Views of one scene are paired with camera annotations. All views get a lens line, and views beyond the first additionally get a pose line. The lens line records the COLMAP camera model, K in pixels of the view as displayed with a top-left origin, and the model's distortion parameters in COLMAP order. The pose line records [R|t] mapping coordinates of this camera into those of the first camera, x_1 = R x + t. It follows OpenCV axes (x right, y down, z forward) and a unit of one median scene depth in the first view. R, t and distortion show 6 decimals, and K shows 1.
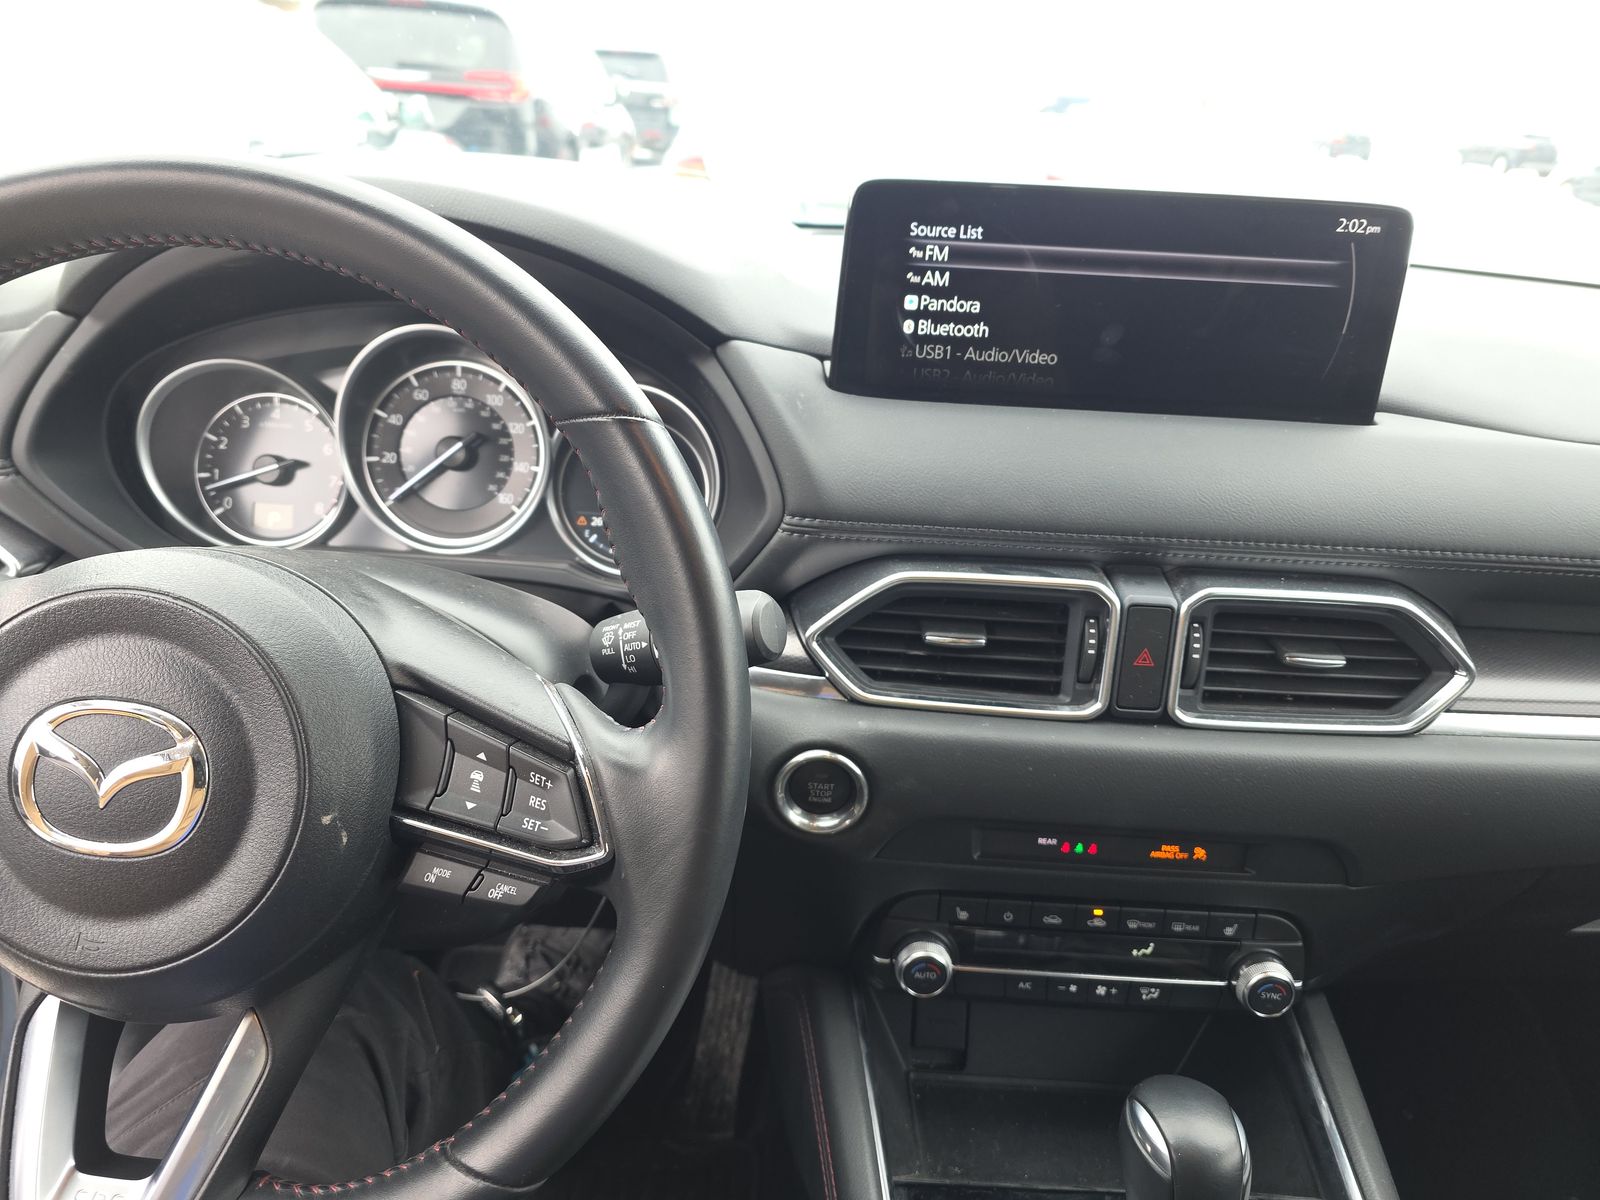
lens RADIAL K [[1058.4, 0, 771.5], [0, 1058.4, 621.3], [0, 0, 1]] dist [0.052043, -0.043223]
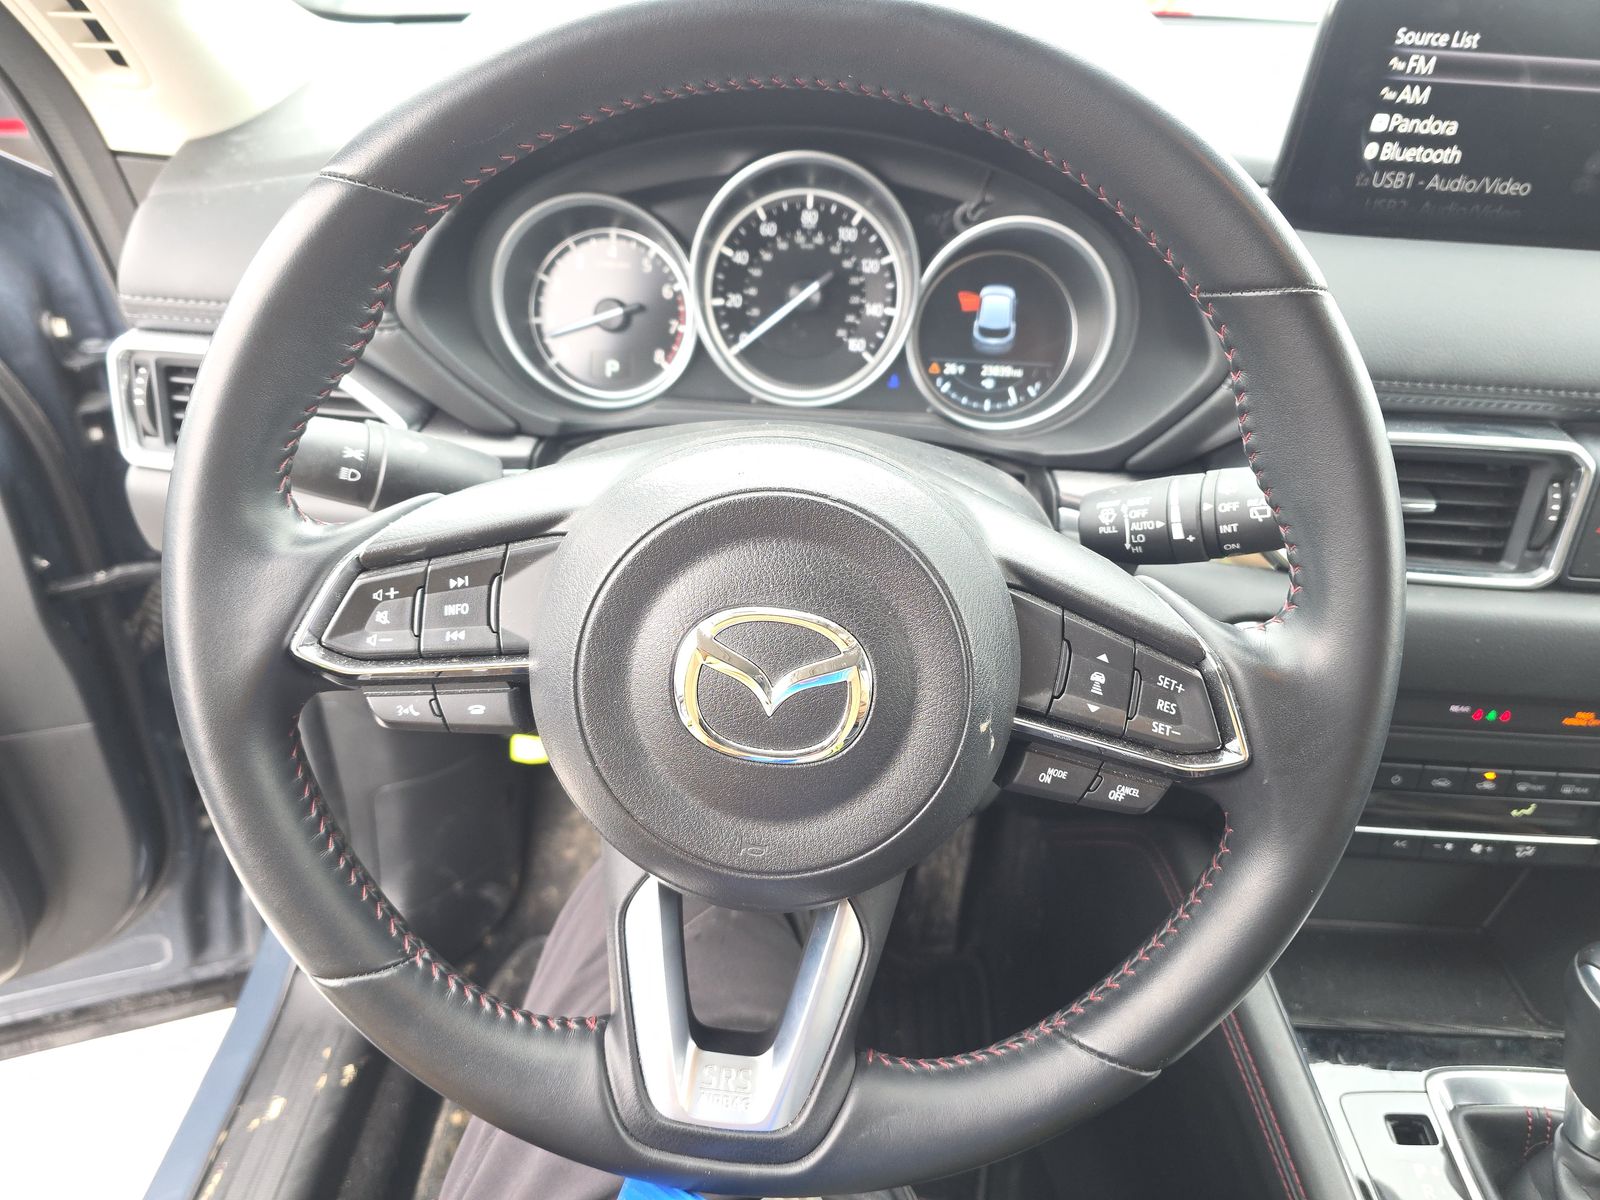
lens RADIAL K [[1058.4, 0, 785.2], [0, 1058.4, 616.2], [0, 0, 1]] dist [0.052043, -0.043223]
pose [[0.999931, 0.001151, -0.011700, -0.352912], [0.000914, 0.984565, 0.175016, -0.050779], [0.011721, -0.175014, 0.984496, 0.036079]]
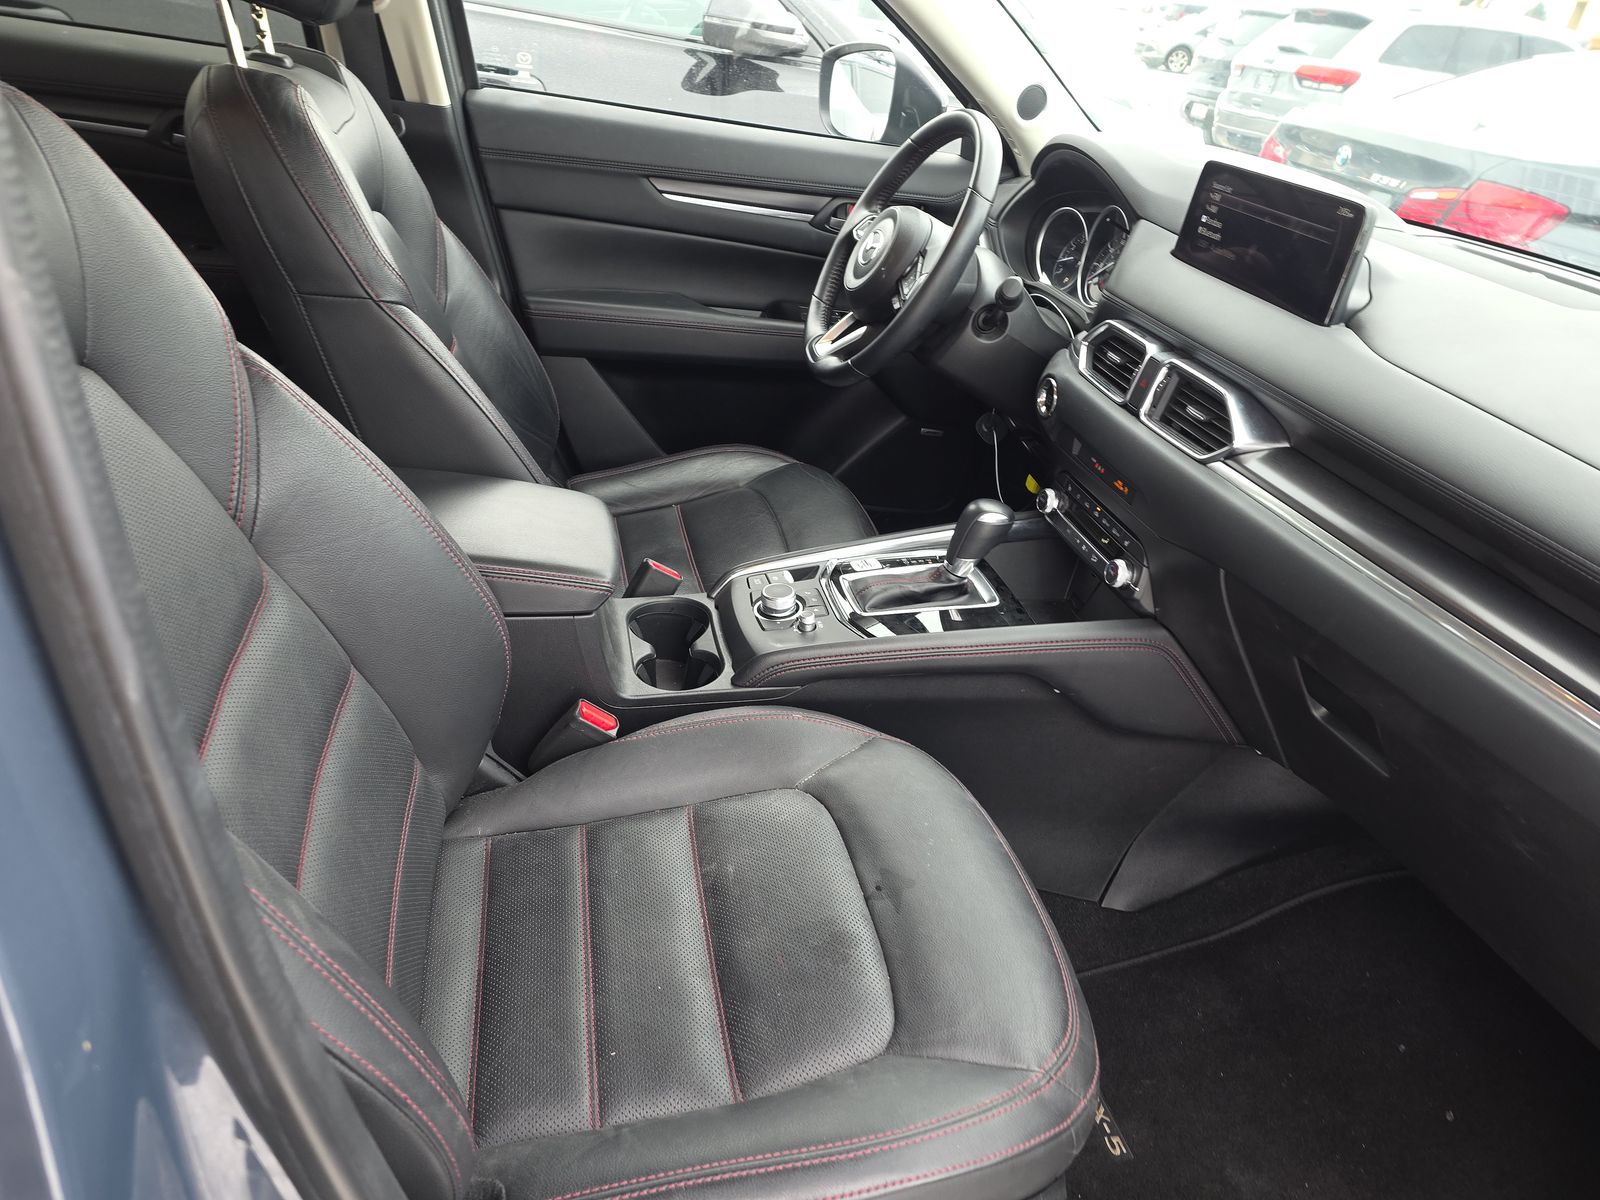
lens RADIAL K [[1058.4, 0, 809.0], [0, 1058.4, 602.8], [0, 0, 1]] dist [0.052043, -0.043223]
pose [[0.241406, 0.456447, -0.856376, 2.137274], [-0.496789, 0.816199, 0.294991, 0.093855], [0.833621, 0.354226, 0.423793, -0.309947]]
